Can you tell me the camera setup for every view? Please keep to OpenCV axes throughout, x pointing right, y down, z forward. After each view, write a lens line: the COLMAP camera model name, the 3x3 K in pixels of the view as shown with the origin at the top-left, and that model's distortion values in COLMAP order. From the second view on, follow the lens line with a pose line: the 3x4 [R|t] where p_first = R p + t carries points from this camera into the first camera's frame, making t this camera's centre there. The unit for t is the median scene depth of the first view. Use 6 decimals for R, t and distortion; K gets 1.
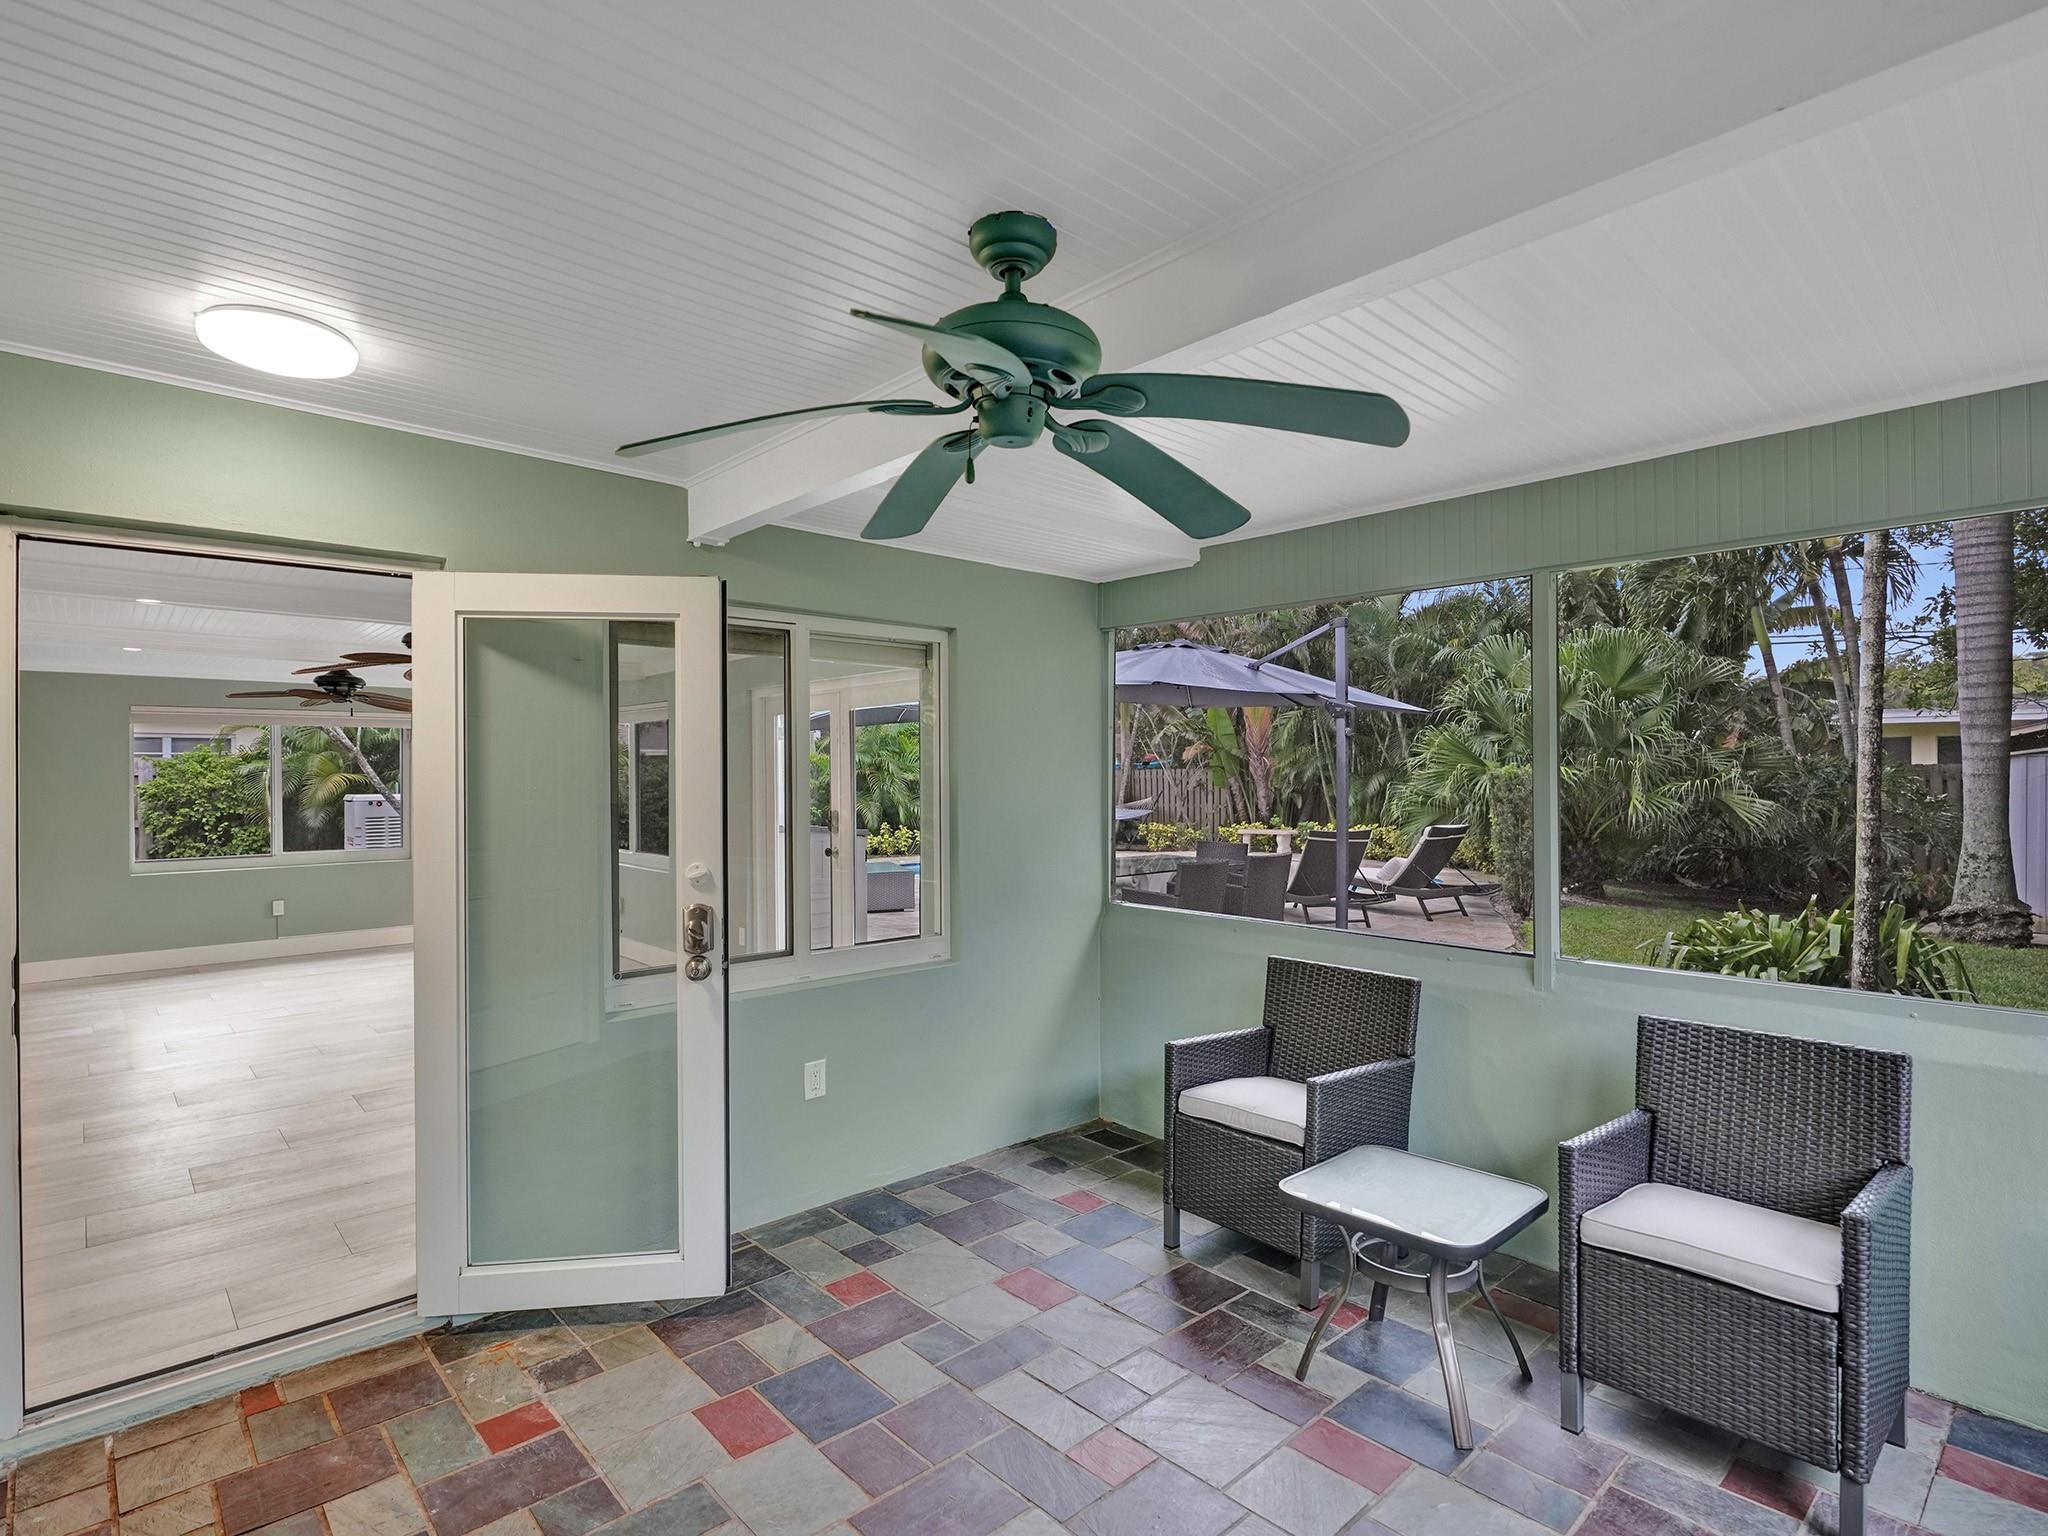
lens RADIAL K [[1023.9, 0, 1024.0], [0, 1023.9, 768.0], [0, 0, 1]] dist [-0.002453, -0.000969]
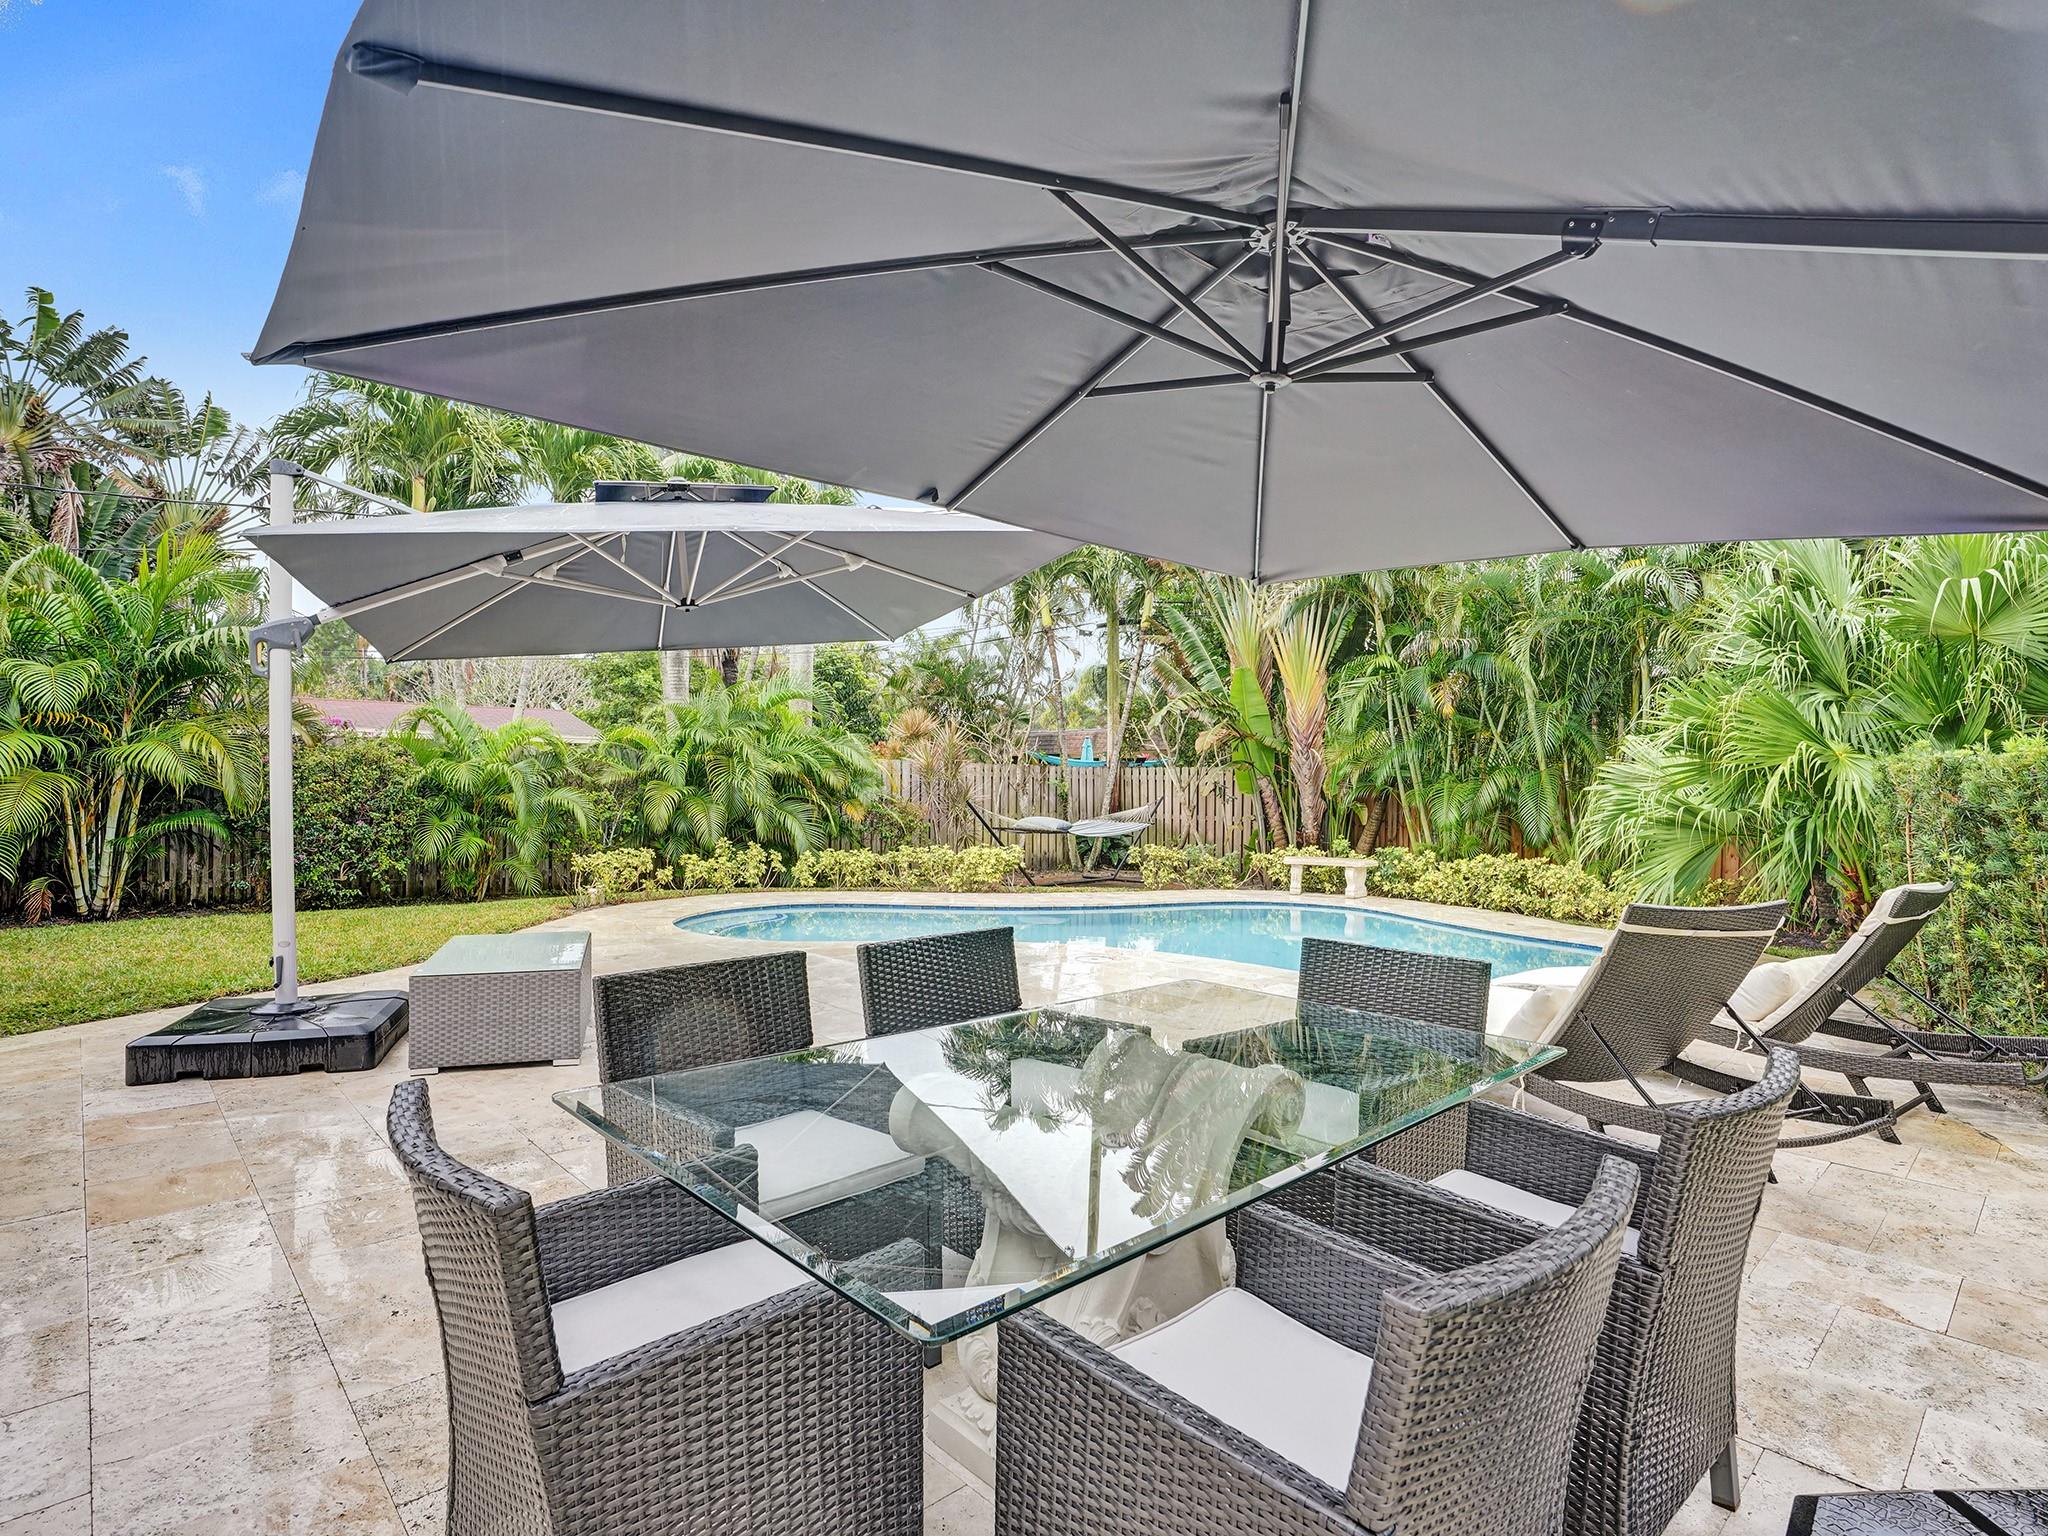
lens RADIAL K [[1035.8, 0, 1024.0], [0, 1035.8, 768.0], [0, 0, 1]] dist [-0.075887, 0.032554]
pose [[0.999822, 0.017137, 0.007833, 0.036067], [-0.017081, 0.999828, -0.007247, 0.010223], [-0.007956, 0.007112, 0.999943, 0.310568]]
